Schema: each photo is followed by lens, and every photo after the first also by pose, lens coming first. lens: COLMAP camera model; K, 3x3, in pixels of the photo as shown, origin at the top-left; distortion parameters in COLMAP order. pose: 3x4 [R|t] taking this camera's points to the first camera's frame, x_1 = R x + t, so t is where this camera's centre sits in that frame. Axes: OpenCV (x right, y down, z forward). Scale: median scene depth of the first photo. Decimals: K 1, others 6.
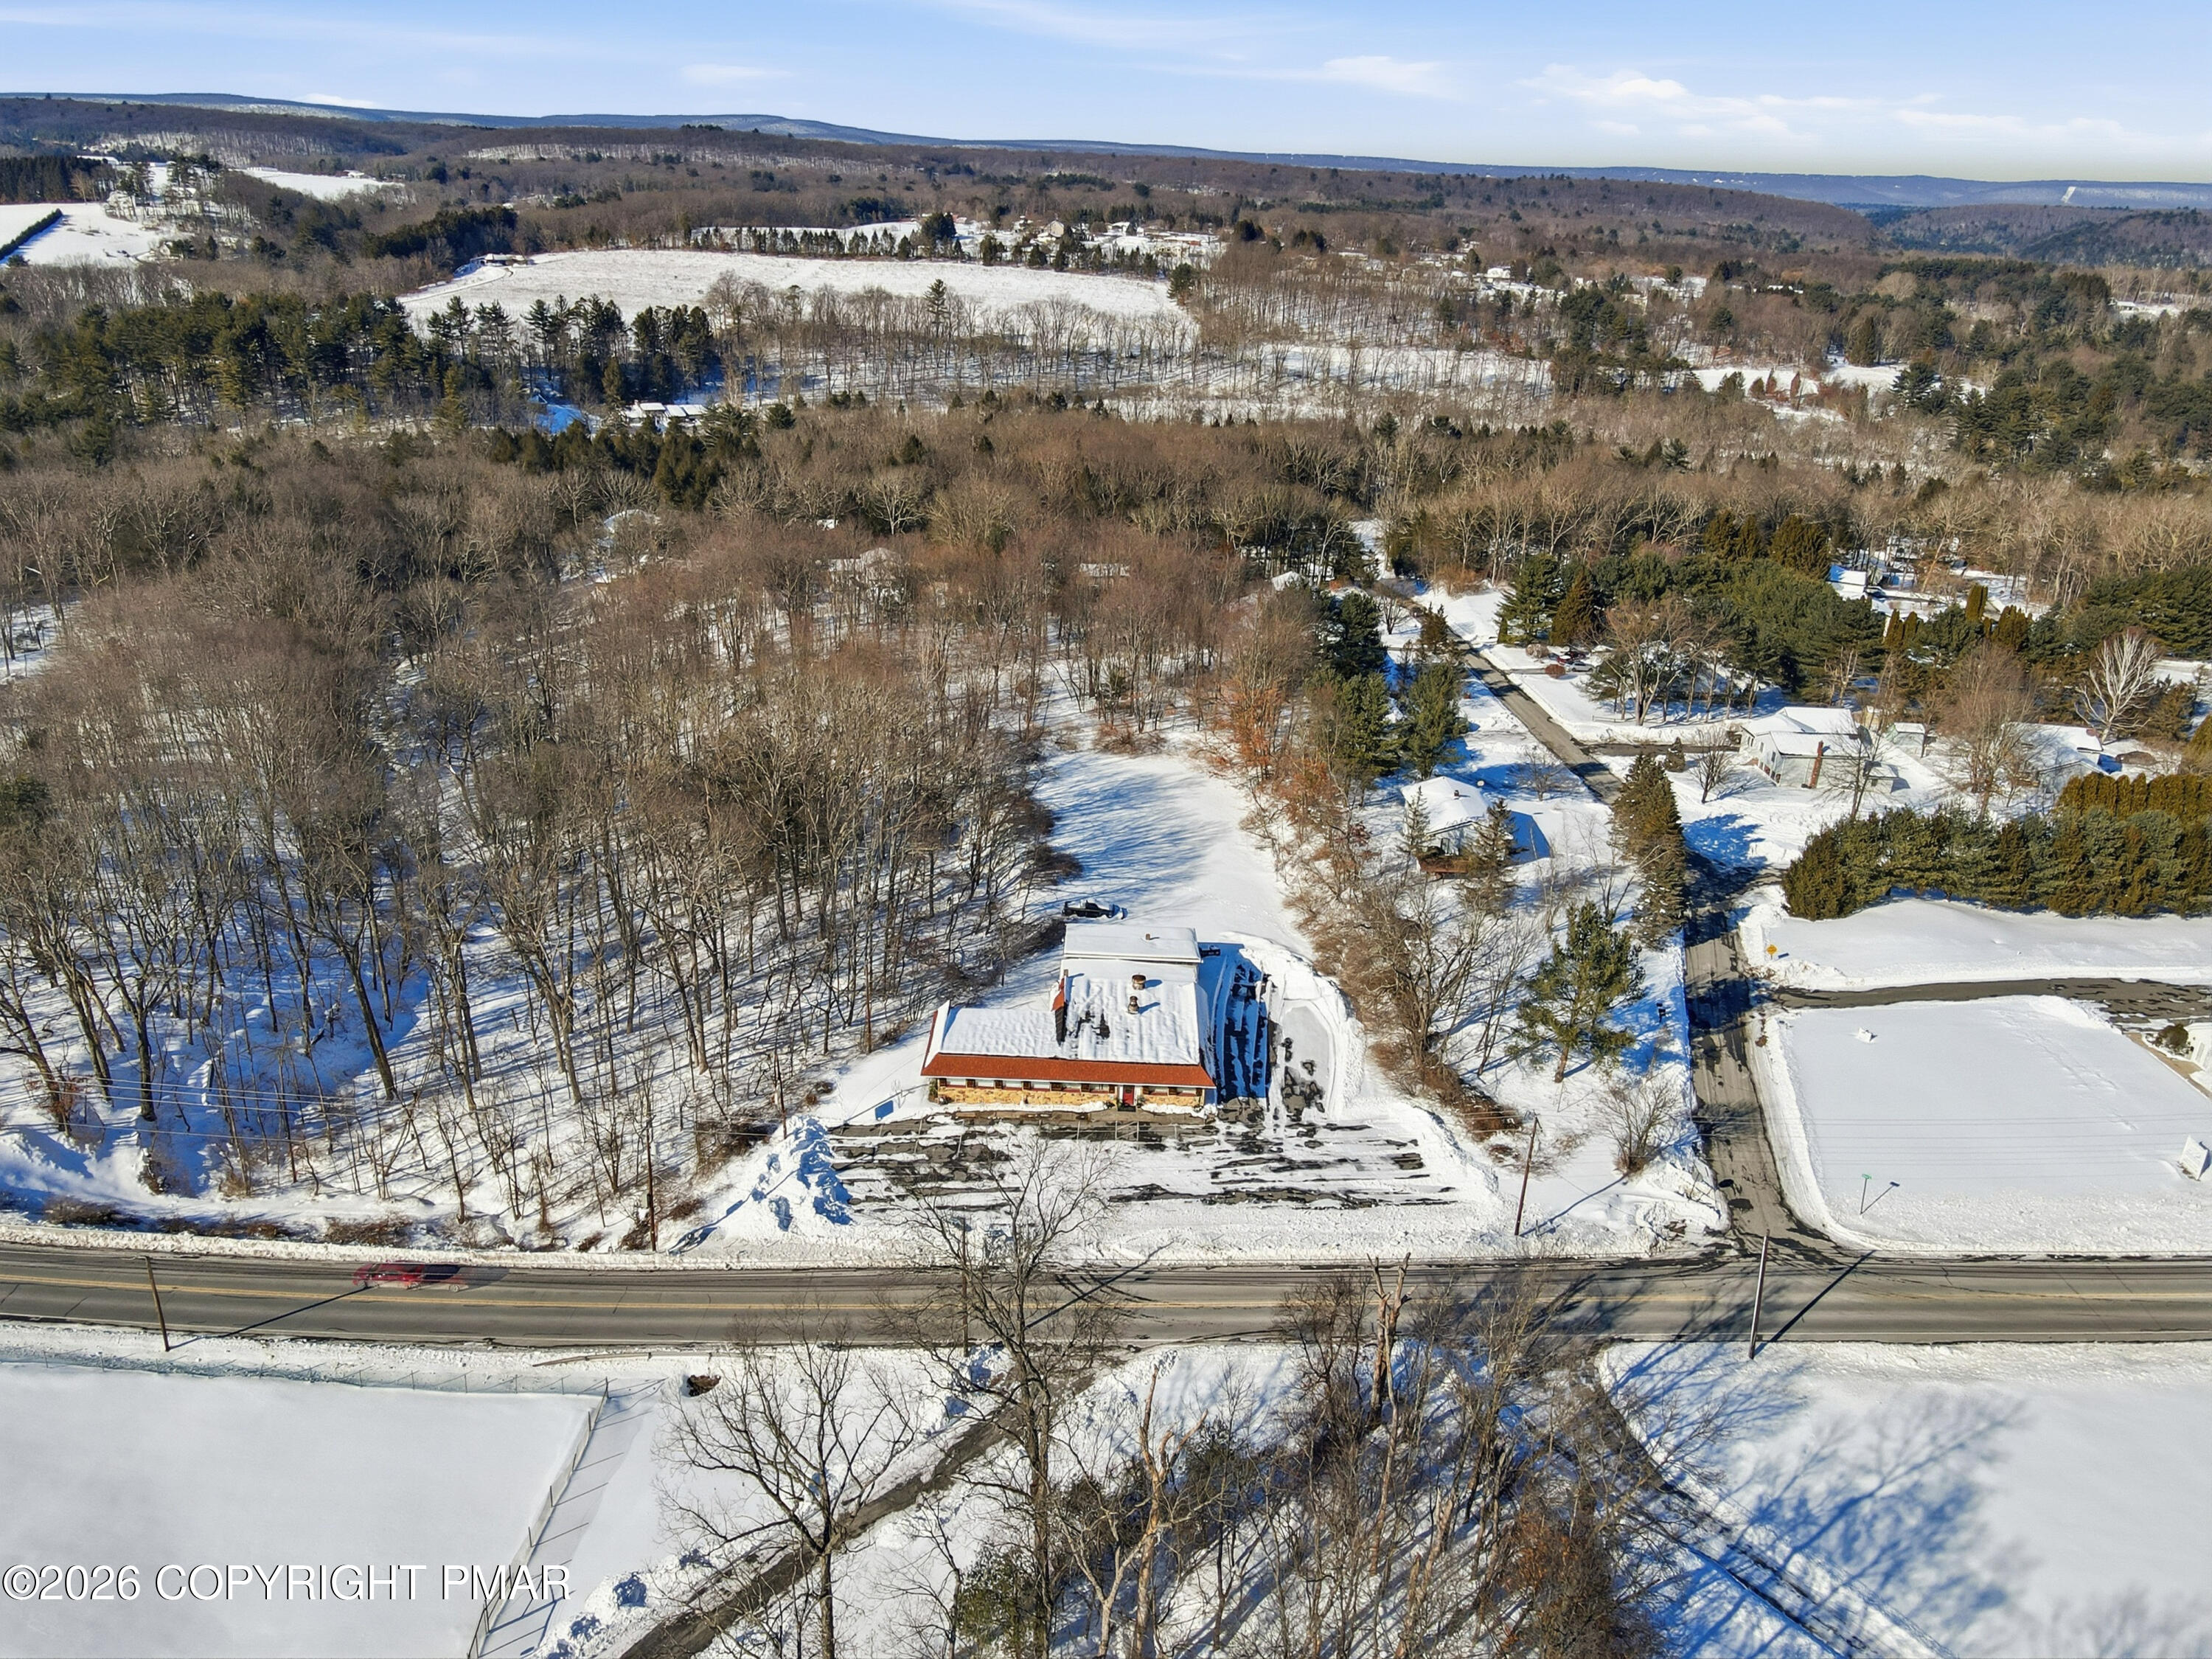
lens RADIAL K [[1610.0, 0, 1108.7], [0, 1610.0, 815.6], [0, 0, 1]] dist [-0.004465, 0.029555]
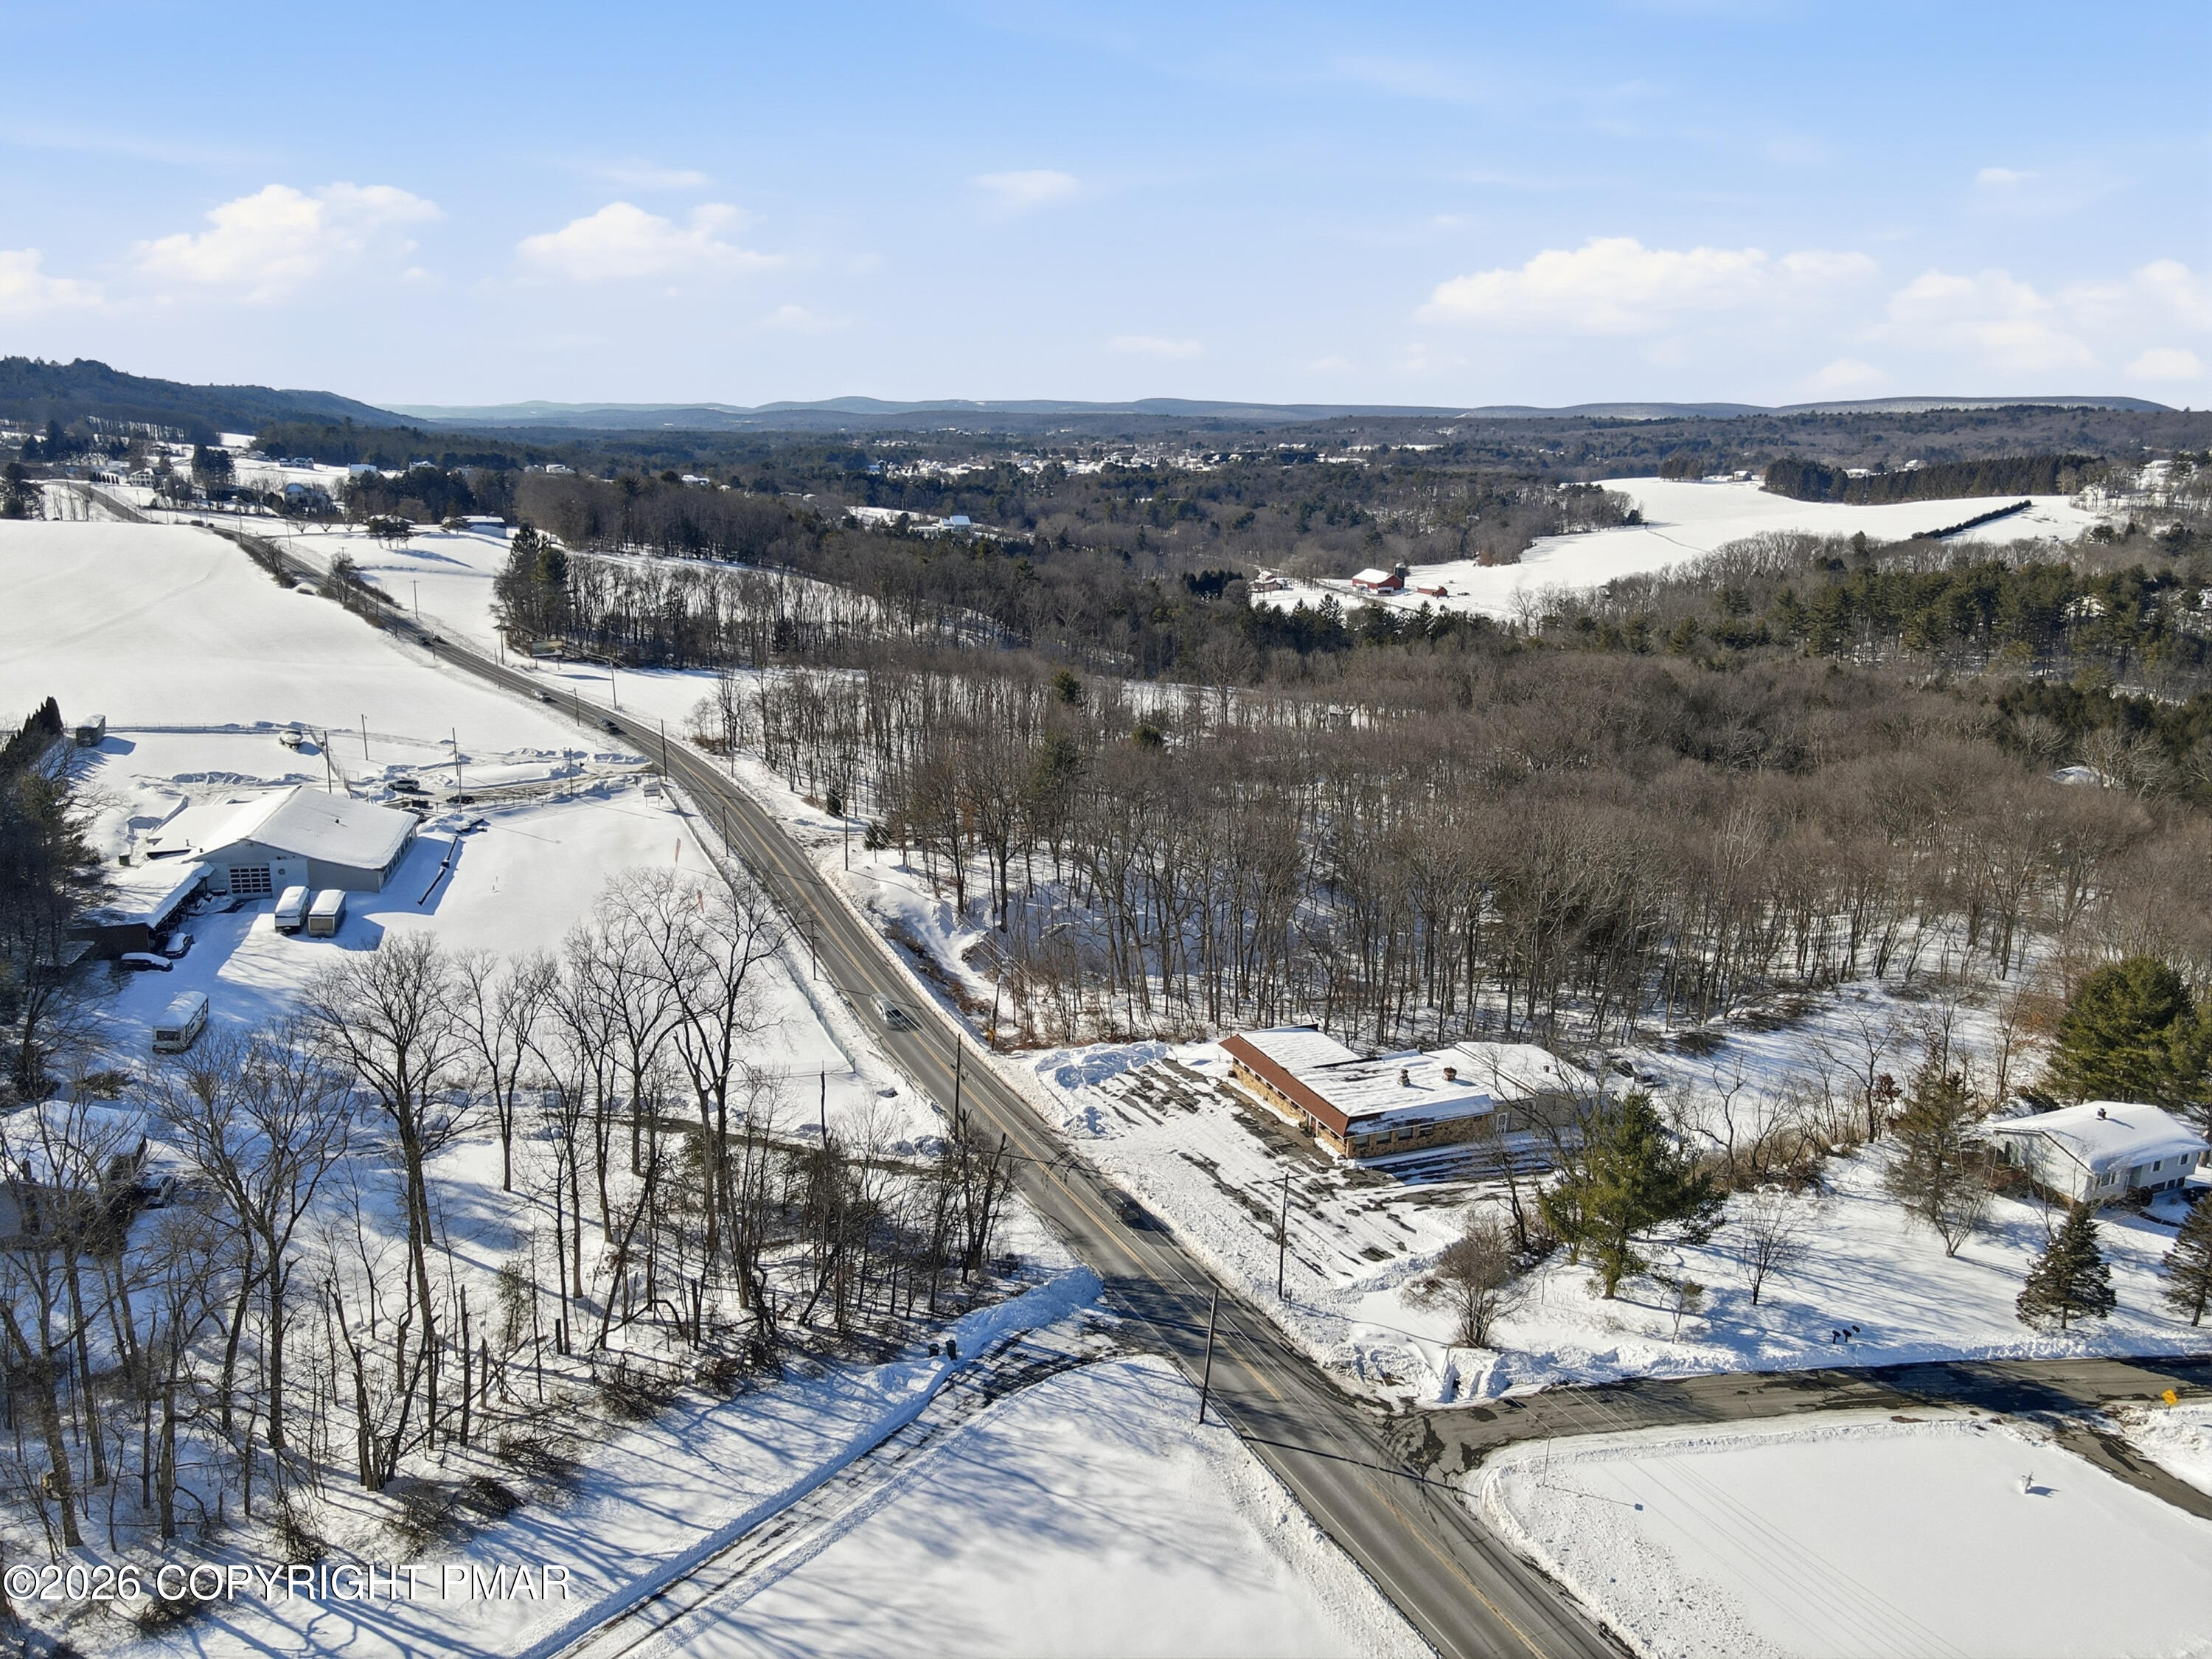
lens RADIAL K [[1610.0, 0, 1120.9], [0, 1610.0, 846.1], [0, 0, 1]] dist [-0.004465, 0.029555]
pose [[0.411567, 0.197169, -0.889796, 0.949184], [-0.335893, 0.940407, 0.053019, -0.023829], [0.847224, 0.277055, 0.453268, 0.334775]]
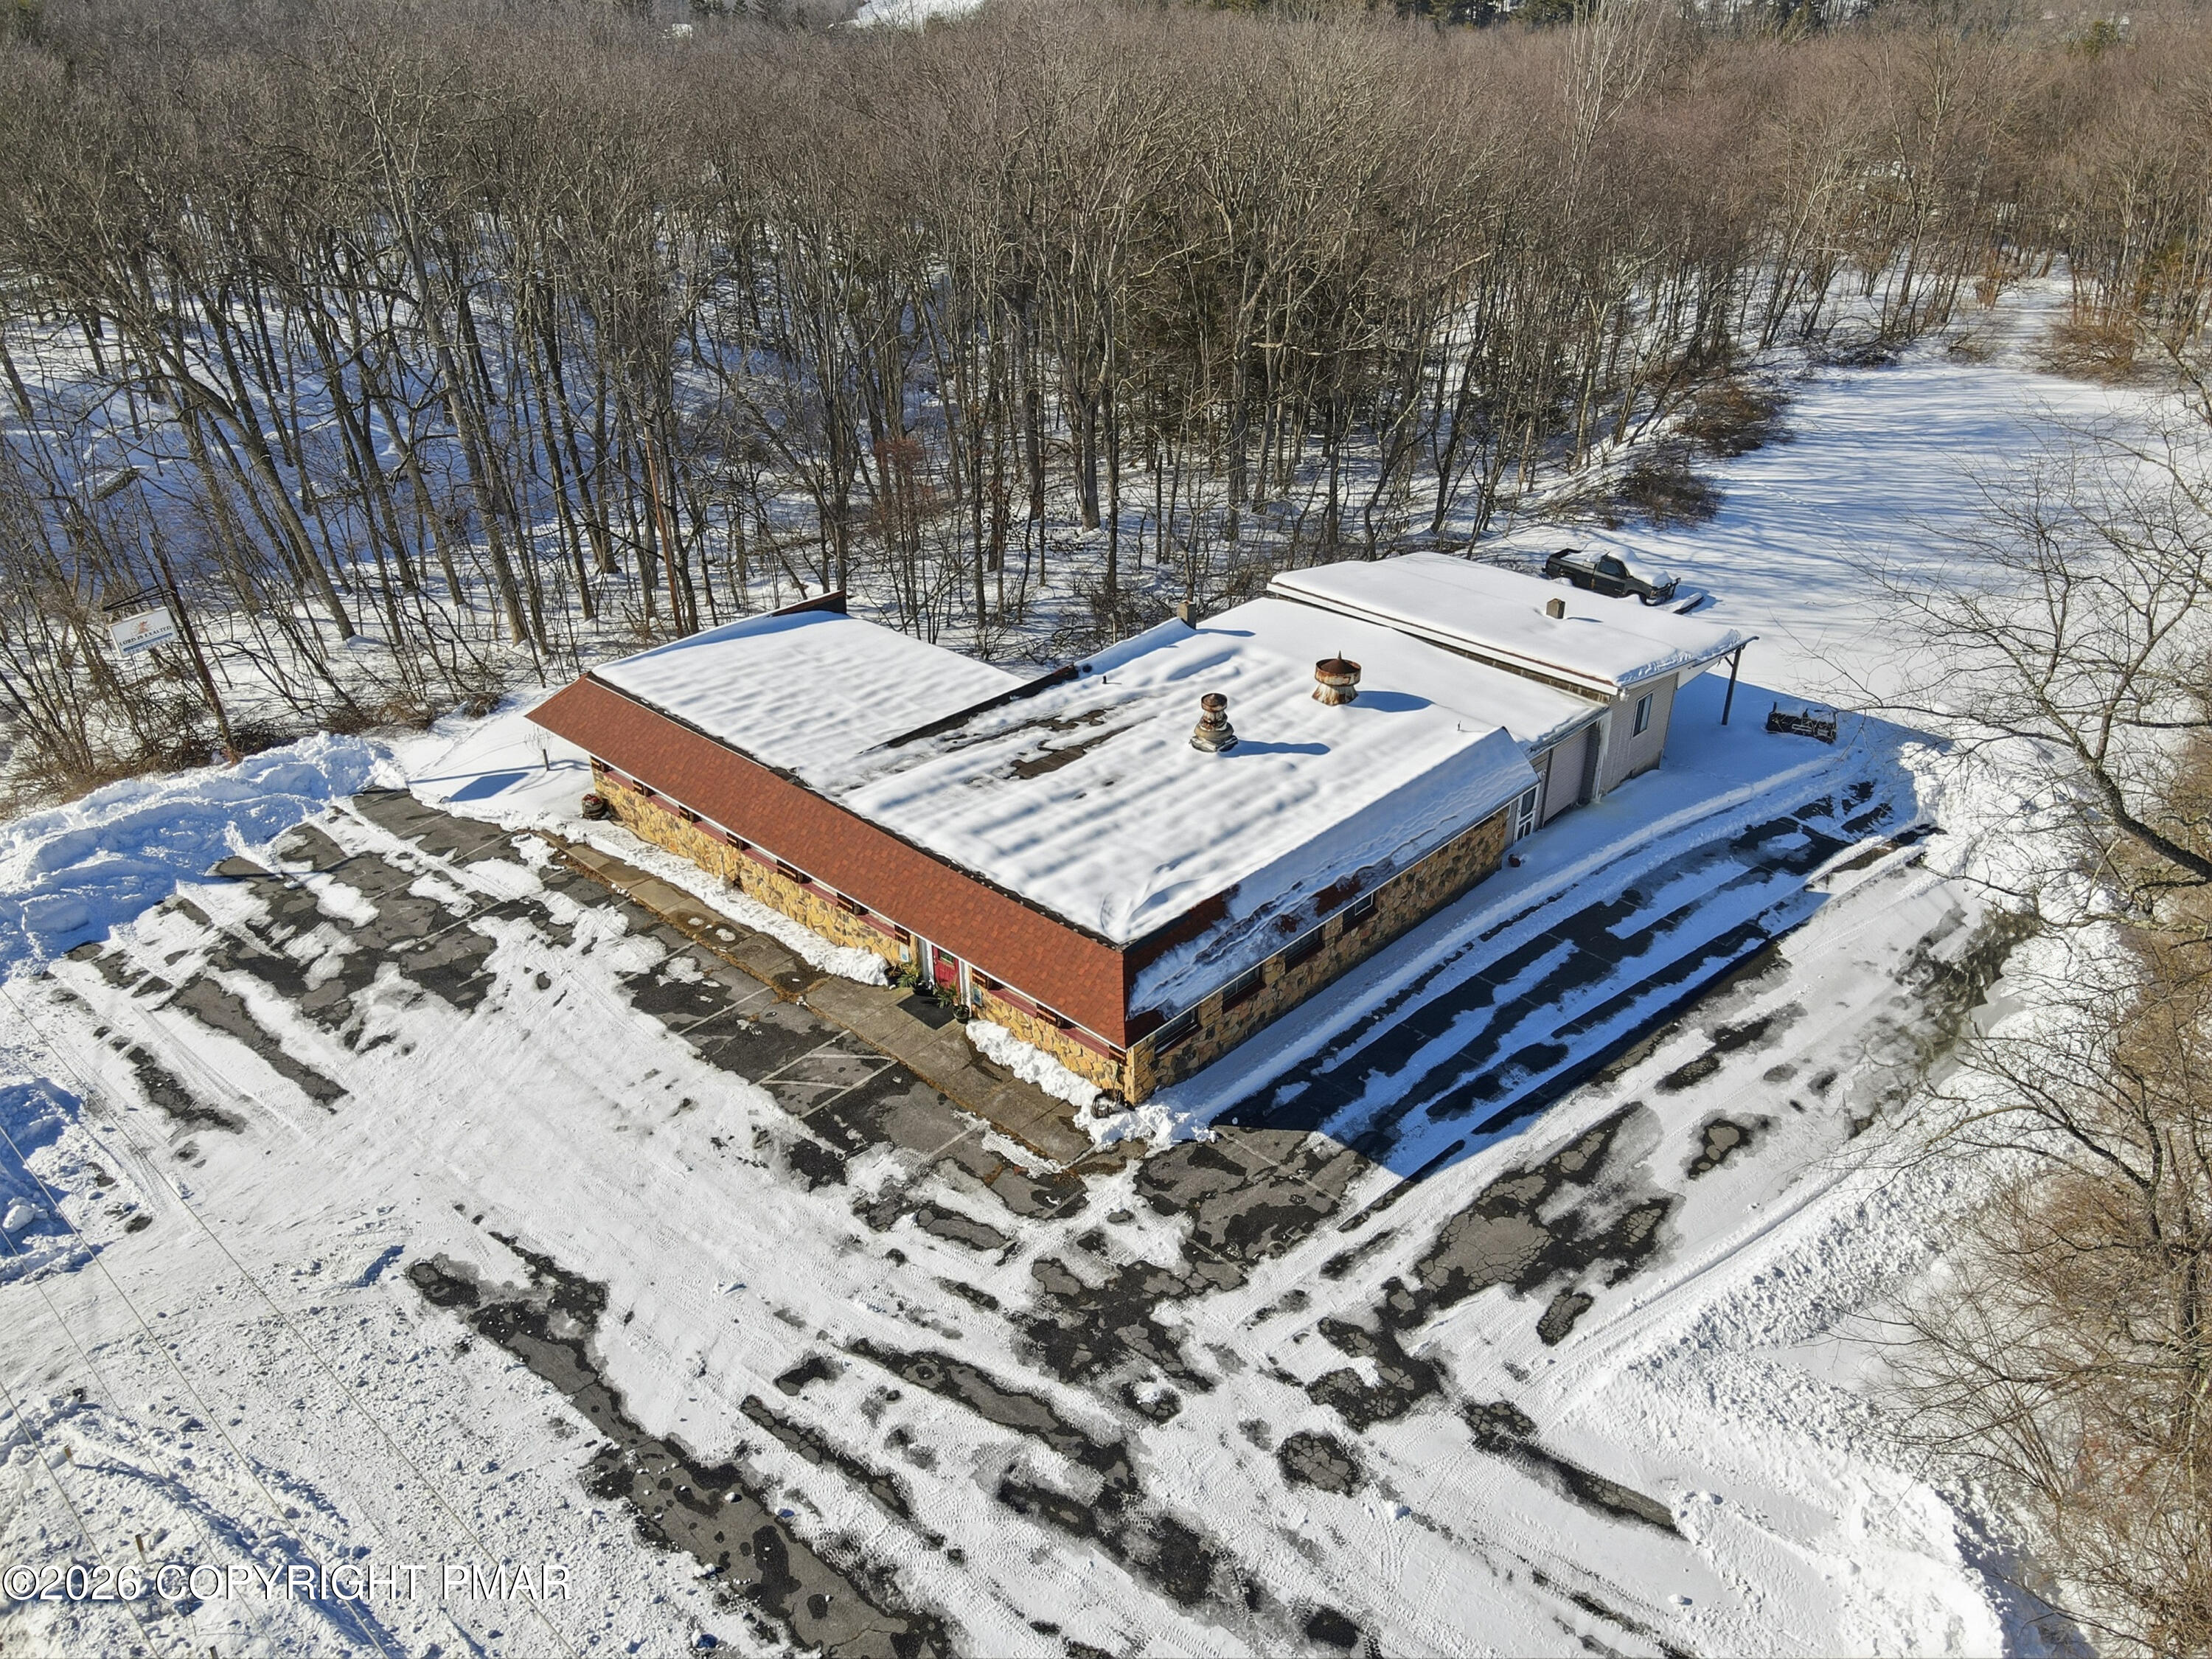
lens RADIAL K [[1610.0, 0, 1116.7], [0, 1610.0, 815.5], [0, 0, 1]] dist [-0.004465, 0.029555]
pose [[0.733851, 0.280653, -0.618624, 0.215084], [-0.210342, 0.959789, 0.185908, 0.089037], [0.645924, -0.006306, 0.763375, 0.824212]]
